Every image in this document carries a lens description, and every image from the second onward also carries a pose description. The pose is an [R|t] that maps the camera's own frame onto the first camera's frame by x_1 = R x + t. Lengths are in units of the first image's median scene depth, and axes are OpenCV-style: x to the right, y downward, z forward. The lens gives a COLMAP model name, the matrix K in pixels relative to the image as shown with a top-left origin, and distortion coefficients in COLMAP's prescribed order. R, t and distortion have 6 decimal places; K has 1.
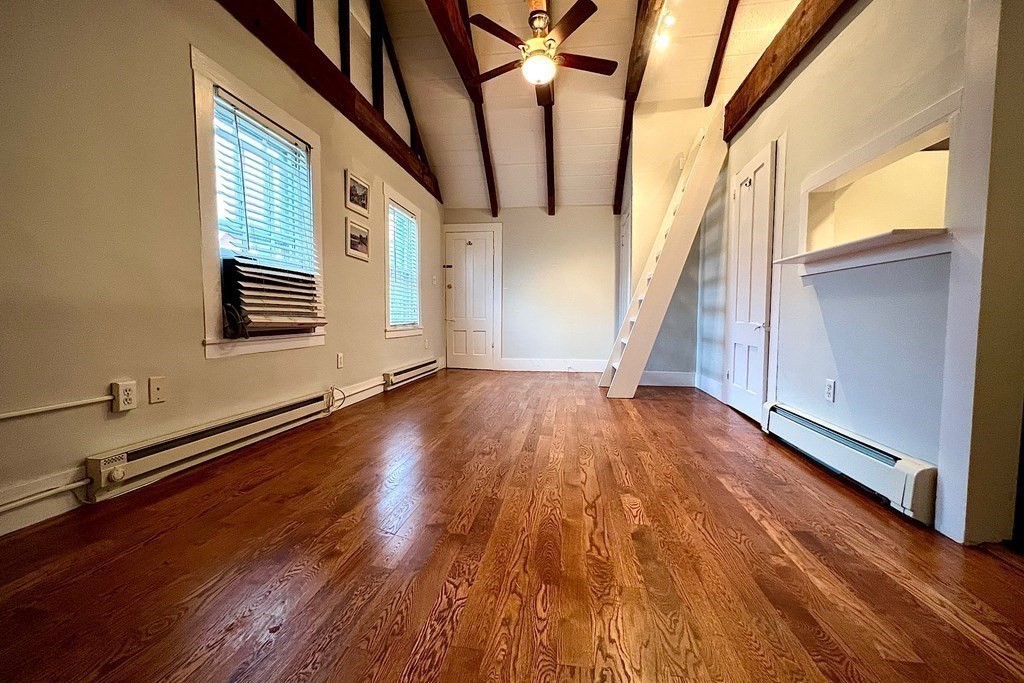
lens RADIAL K [[410.7, 0, 511.3], [0, 410.7, 340.9], [0, 0, 1]] dist [-0.000868, -0.000109]
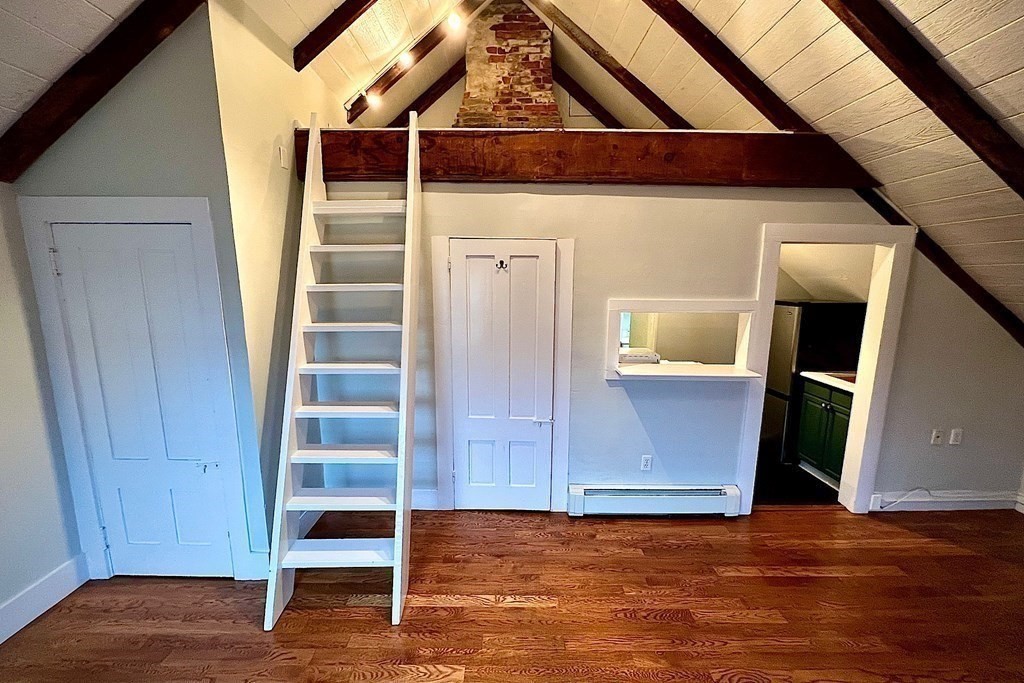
lens RADIAL K [[410.7, 0, 516.9], [0, 410.7, 346.0], [0, 0, 1]] dist [-0.000868, -0.000109]
pose [[-0.150405, -0.172457, 0.973466, -0.322518], [0.049818, 0.982095, 0.181682, -0.406373], [-0.987368, 0.075822, -0.139120, 1.214828]]
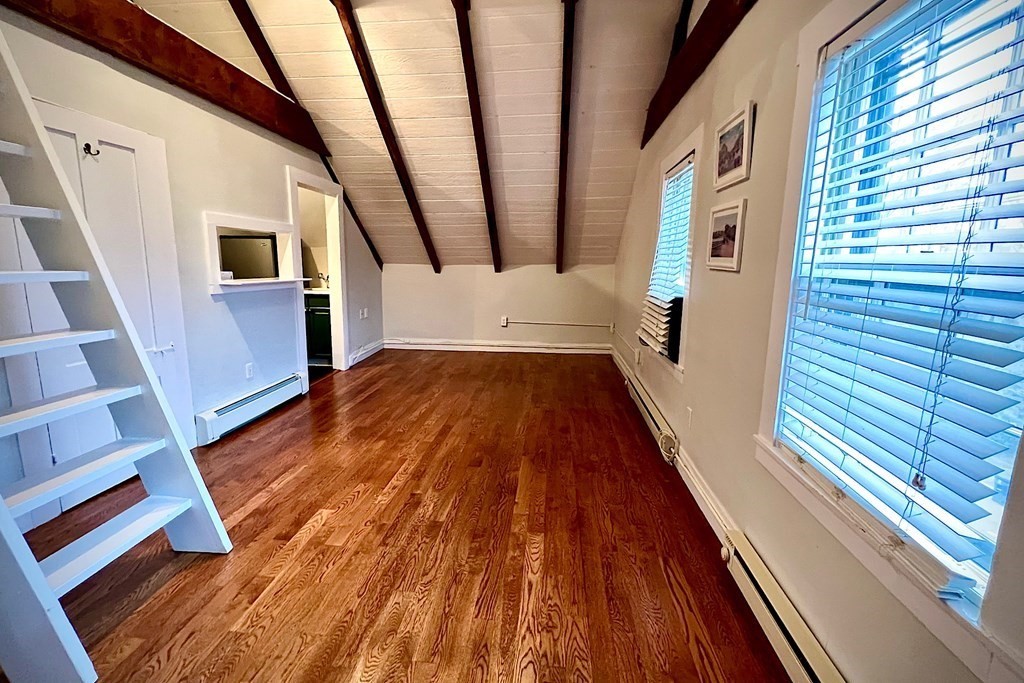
lens RADIAL K [[431.8, 0, 508.9], [0, 431.8, 343.0], [0, 0, 1]] dist [-0.002264, -0.000546]
pose [[-0.998854, -0.013882, -0.045806, -0.075098], [-0.024621, 0.969714, 0.242997, -0.294413], [0.041045, 0.243847, -0.968945, 1.938956]]
